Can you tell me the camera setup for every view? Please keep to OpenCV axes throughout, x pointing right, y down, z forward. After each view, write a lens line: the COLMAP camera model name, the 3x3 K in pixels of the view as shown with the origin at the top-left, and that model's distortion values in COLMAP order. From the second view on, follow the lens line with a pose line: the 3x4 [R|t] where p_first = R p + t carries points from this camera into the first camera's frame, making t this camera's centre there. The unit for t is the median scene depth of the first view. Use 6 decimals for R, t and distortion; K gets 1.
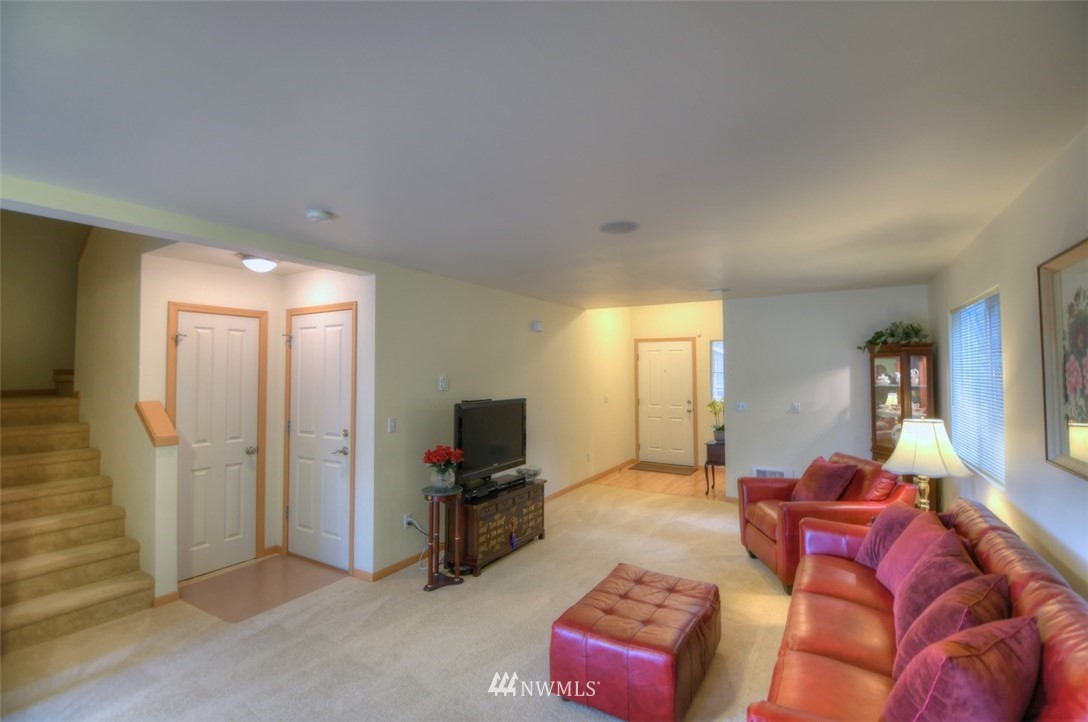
lens RADIAL K [[490.0, 0, 552.2], [0, 490.0, 359.2], [0, 0, 1]] dist [0.042595, -0.037351]
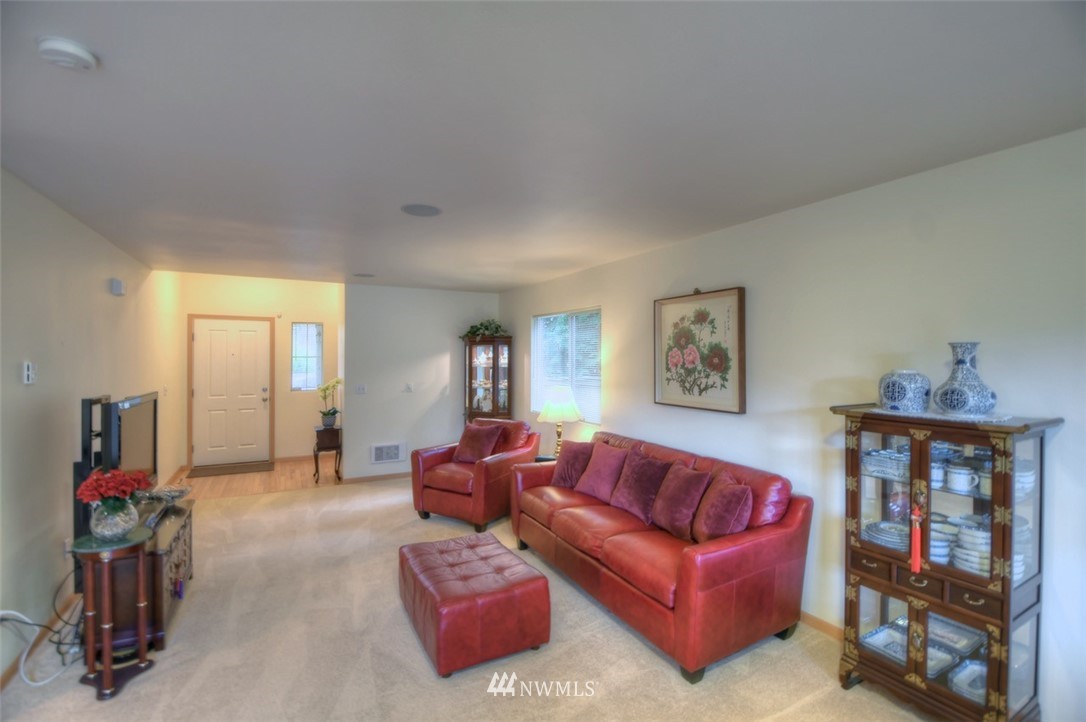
lens RADIAL K [[489.1, 0, 551.2], [0, 489.1, 359.2], [0, 0, 1]] dist [0.042595, -0.037351]
pose [[0.523778, -0.002699, 0.851850, -0.356474], [-0.024527, 0.999533, 0.018248, 0.004869], [-0.851502, -0.030451, 0.523467, 0.147297]]
